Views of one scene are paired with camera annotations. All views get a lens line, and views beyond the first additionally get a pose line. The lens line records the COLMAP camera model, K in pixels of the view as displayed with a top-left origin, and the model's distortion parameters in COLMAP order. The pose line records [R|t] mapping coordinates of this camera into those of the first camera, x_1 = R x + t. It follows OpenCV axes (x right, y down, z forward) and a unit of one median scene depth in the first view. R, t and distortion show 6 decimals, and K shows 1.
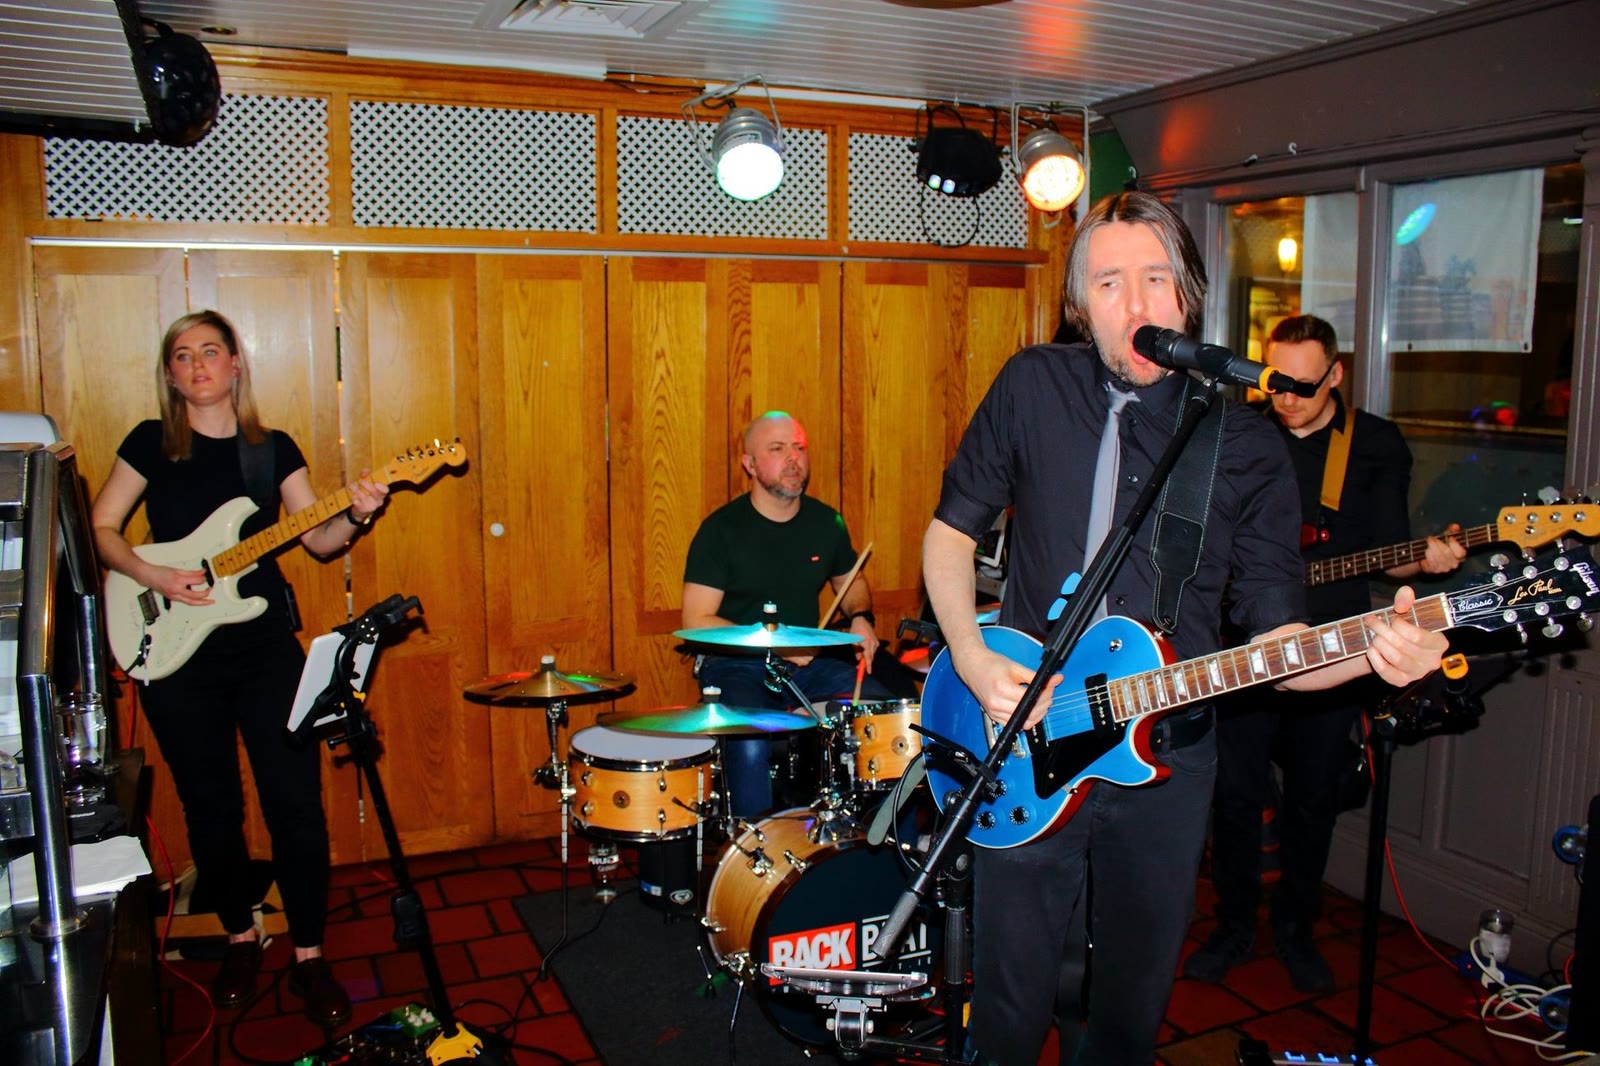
lens RADIAL K [[1353.5, 0, 806.4], [0, 1353.5, 498.8], [0, 0, 1]] dist [-0.157302, 0.159115]
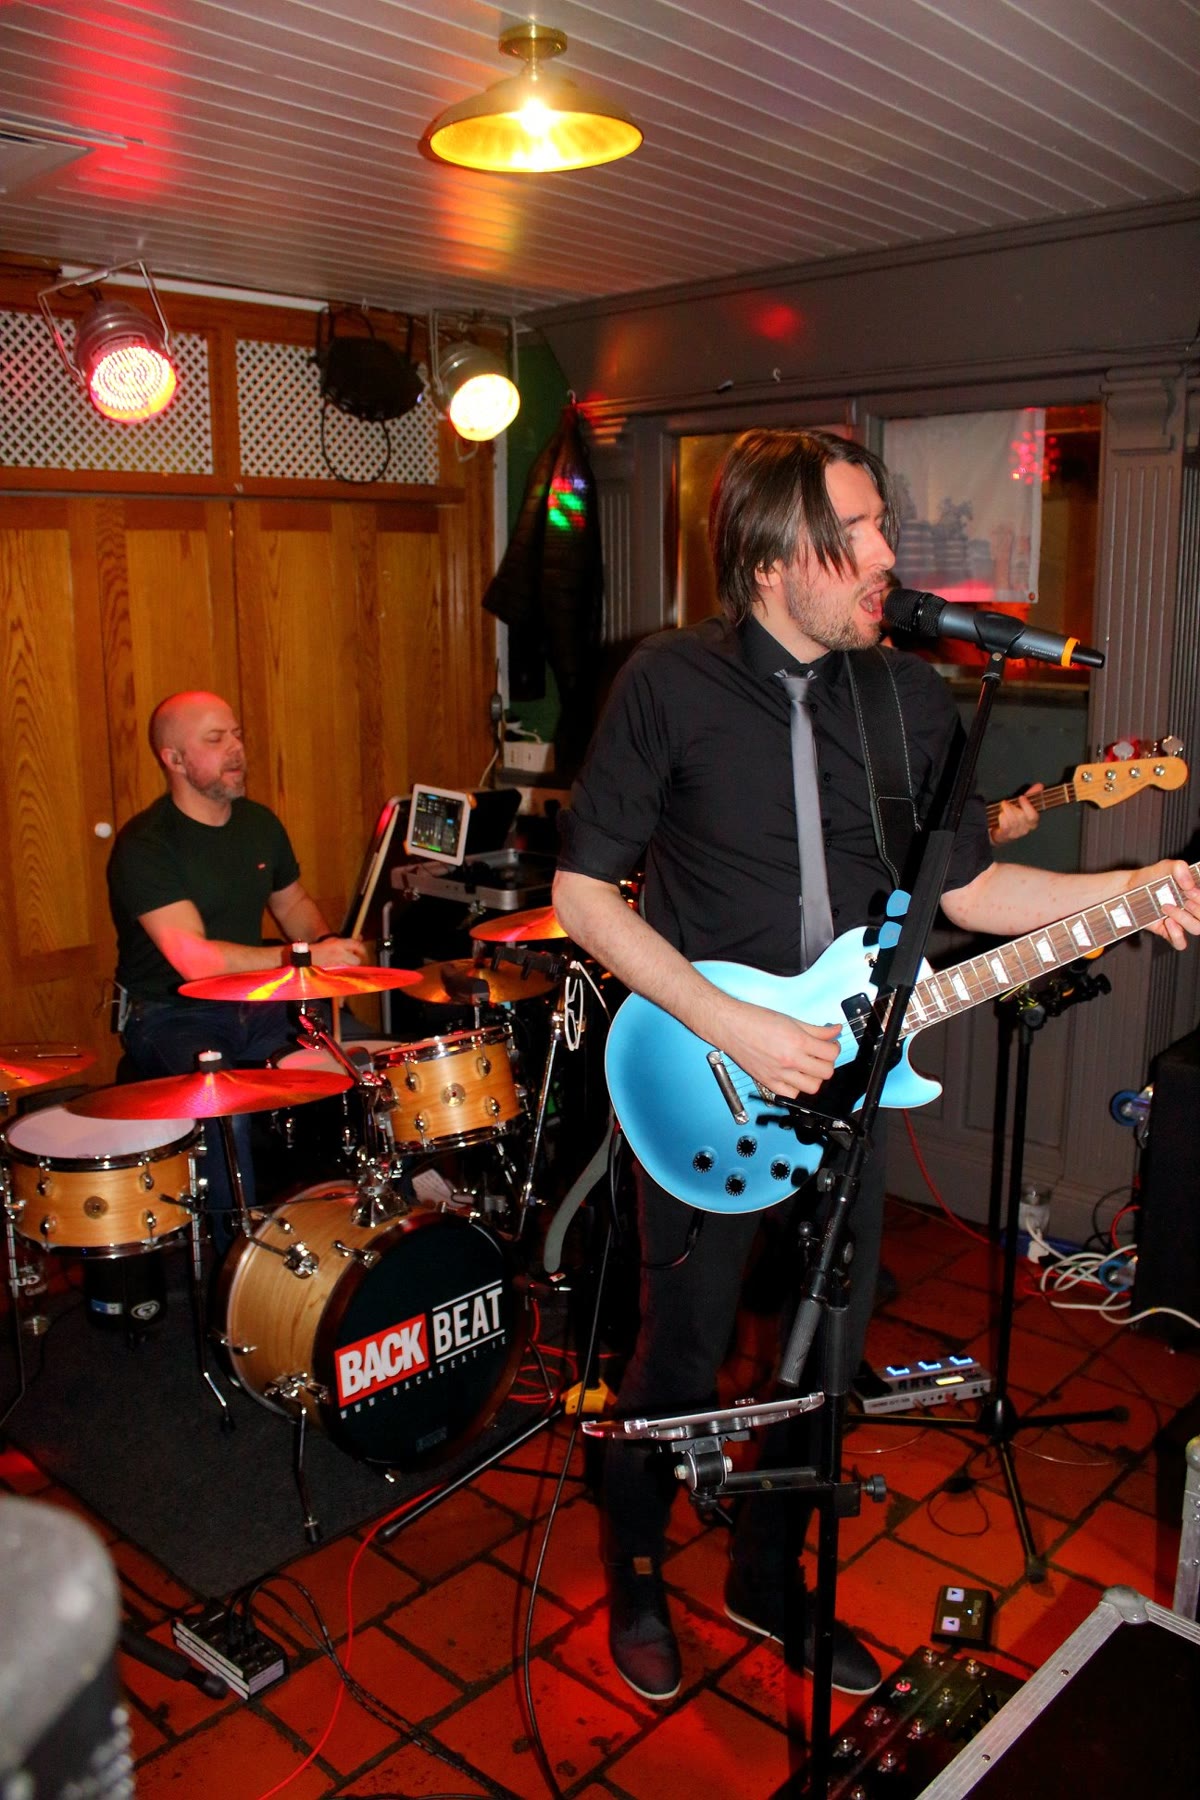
lens RADIAL K [[1522.7, 0, 600.0], [0, 1522.7, 900.0], [0, 0, 1]] dist [-0.157302, 0.159115]
pose [[0.925676, -0.085523, 0.368524, -0.132860], [0.052925, 0.993808, 0.097693, -0.016916], [-0.374597, -0.070928, 0.924471, 0.080612]]
